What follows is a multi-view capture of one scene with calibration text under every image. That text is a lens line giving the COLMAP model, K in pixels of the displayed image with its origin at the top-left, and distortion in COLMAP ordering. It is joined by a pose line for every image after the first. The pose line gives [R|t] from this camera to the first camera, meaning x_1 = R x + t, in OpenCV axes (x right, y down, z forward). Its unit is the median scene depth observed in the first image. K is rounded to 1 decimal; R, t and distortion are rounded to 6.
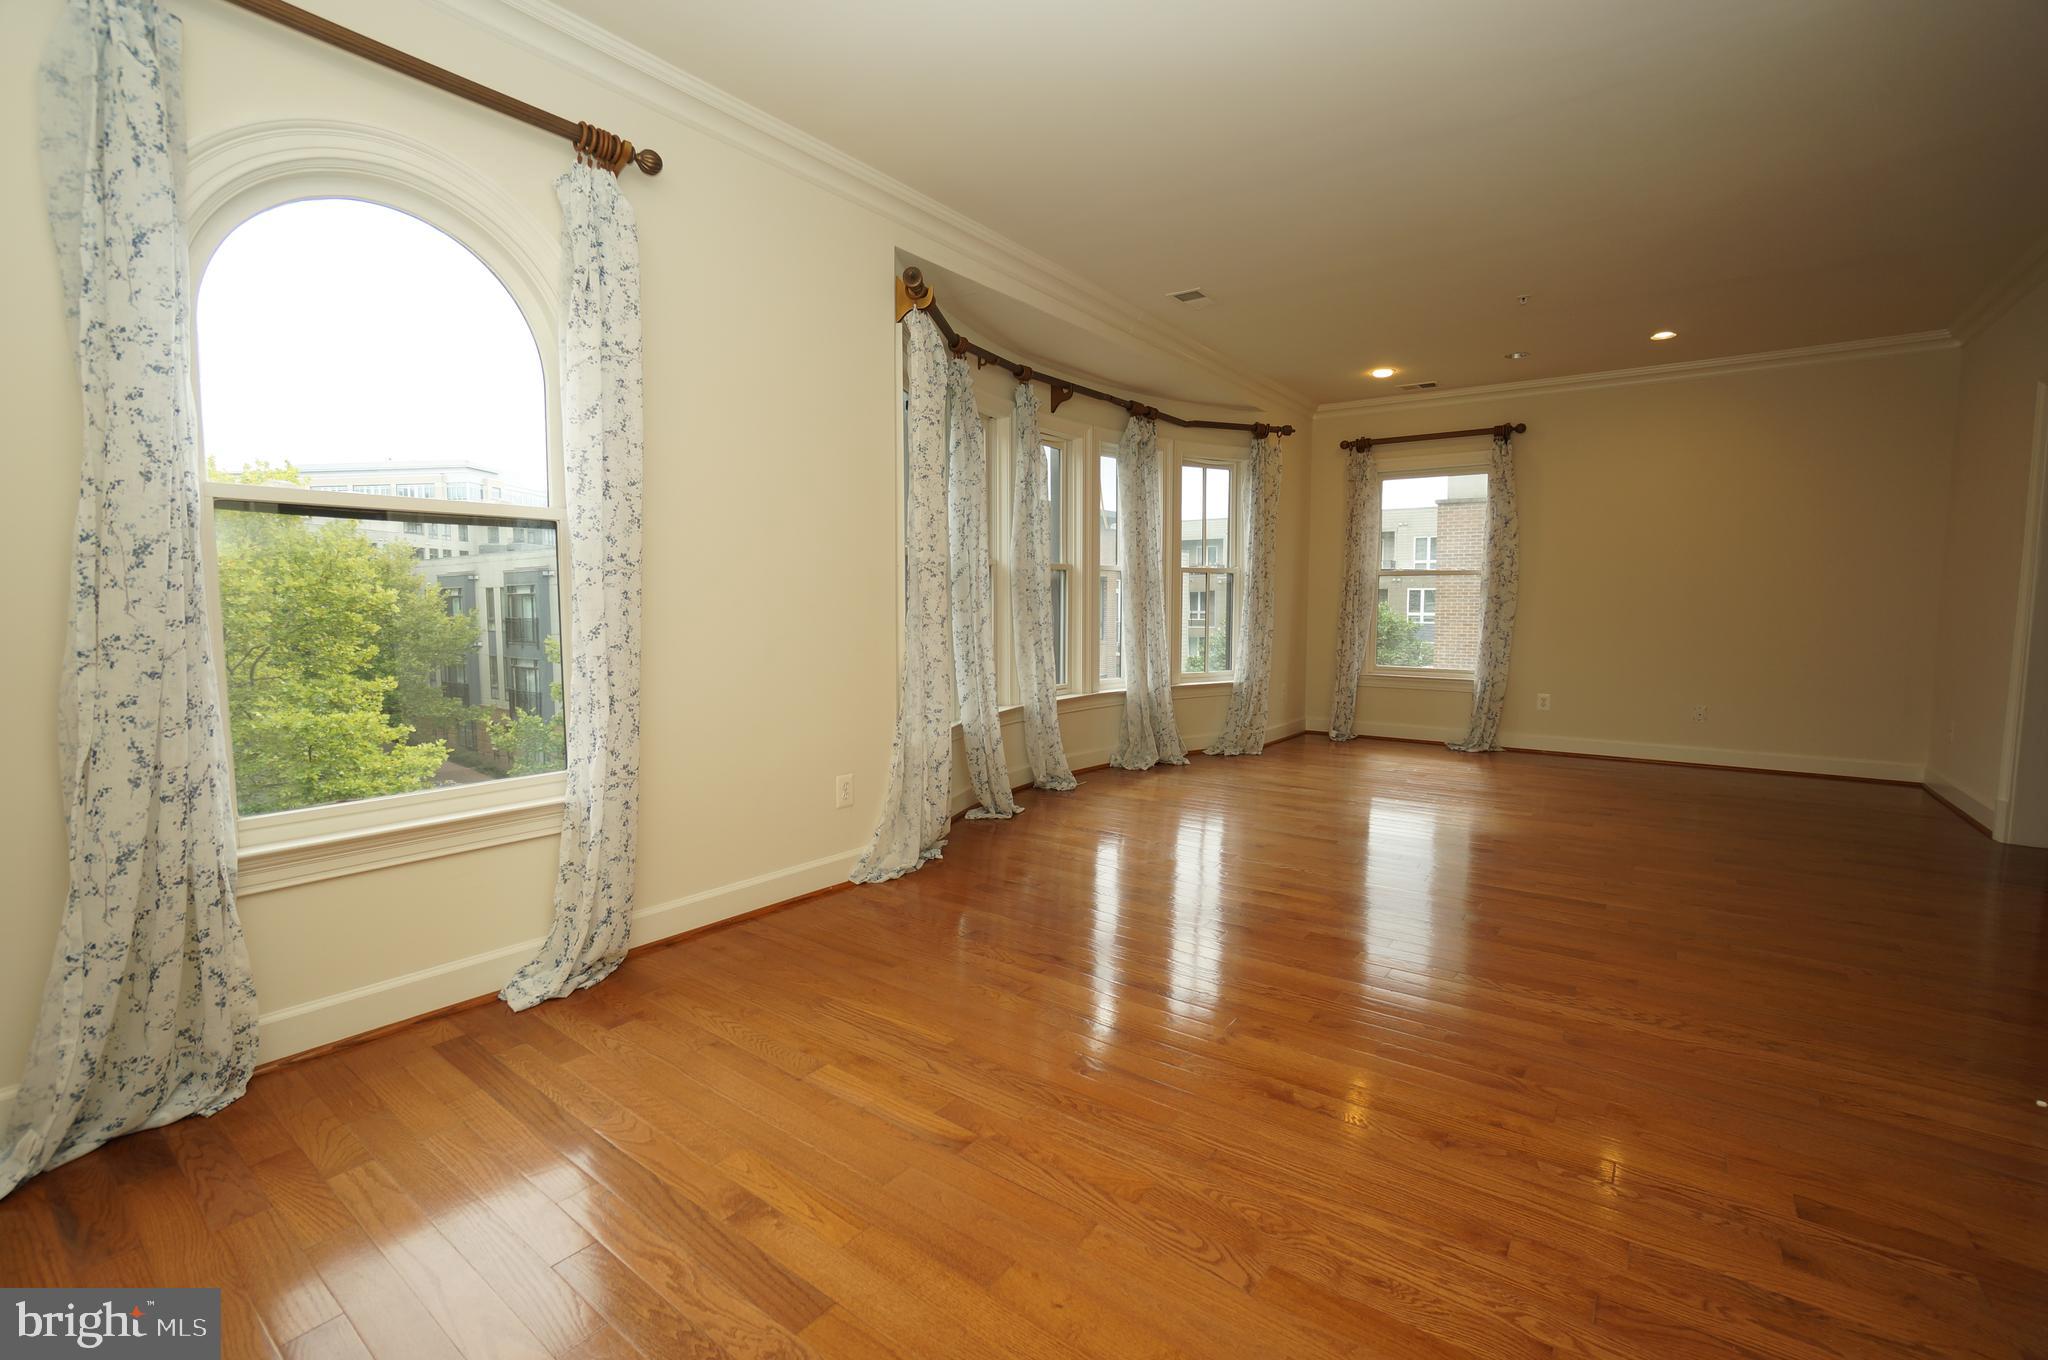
lens RADIAL K [[906.6, 0, 996.4], [0, 906.6, 678.8], [0, 0, 1]] dist [-0.001131, -0.000059]
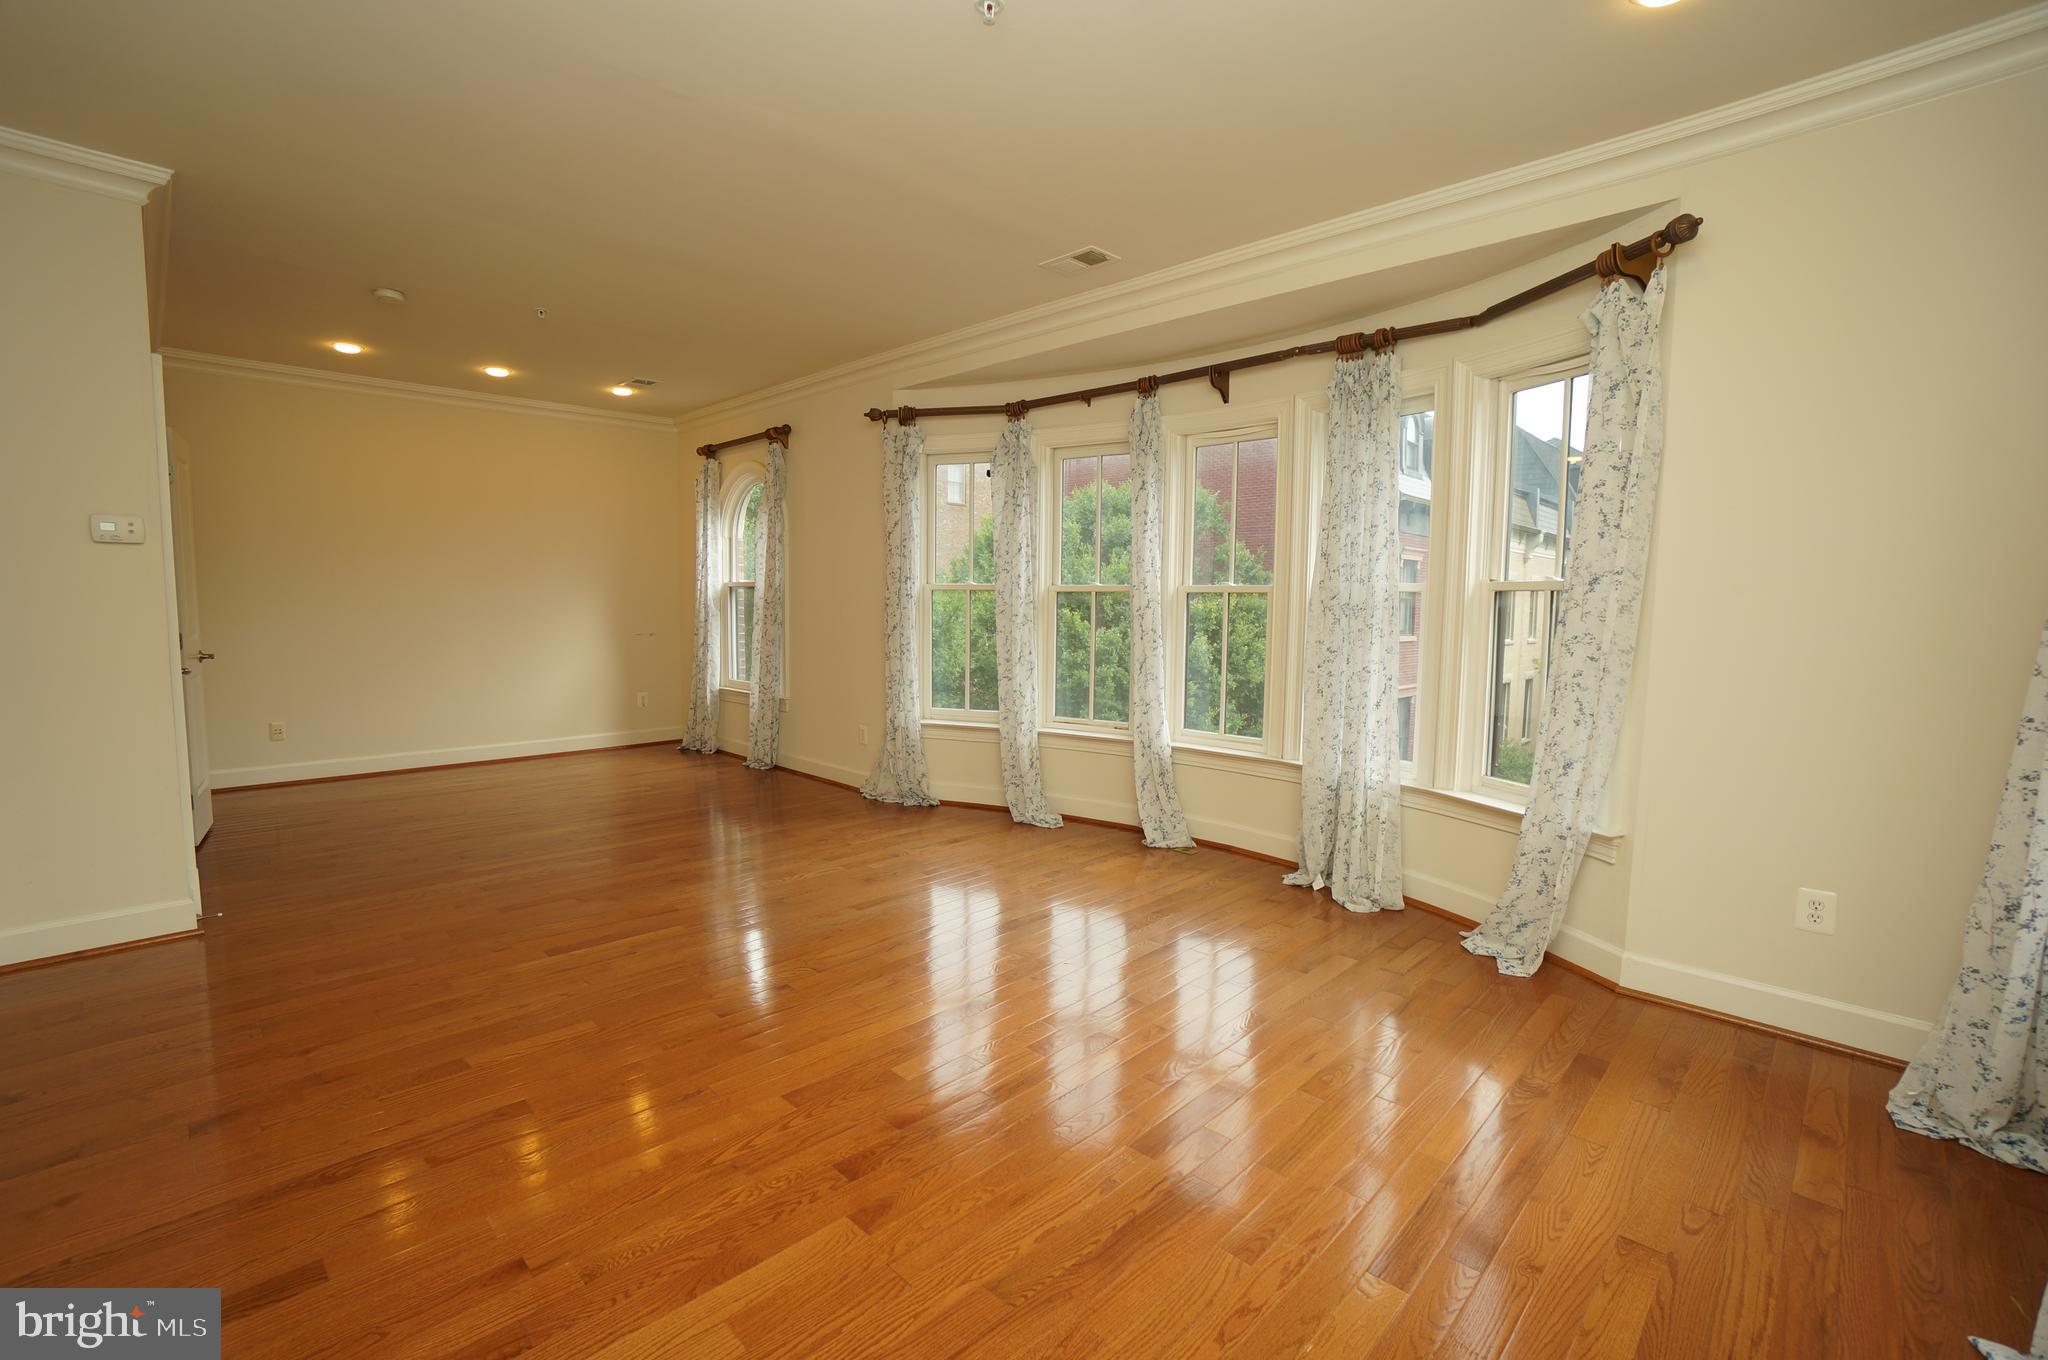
lens RADIAL K [[906.6, 0, 996.4], [0, 906.6, 678.8], [0, 0, 1]] dist [-0.001131, -0.000059]
pose [[-0.157761, 0.084471, -0.983858, 1.045096], [-0.108285, 0.988846, 0.102262, -0.126544], [0.981522, 0.122670, -0.146855, 1.082408]]
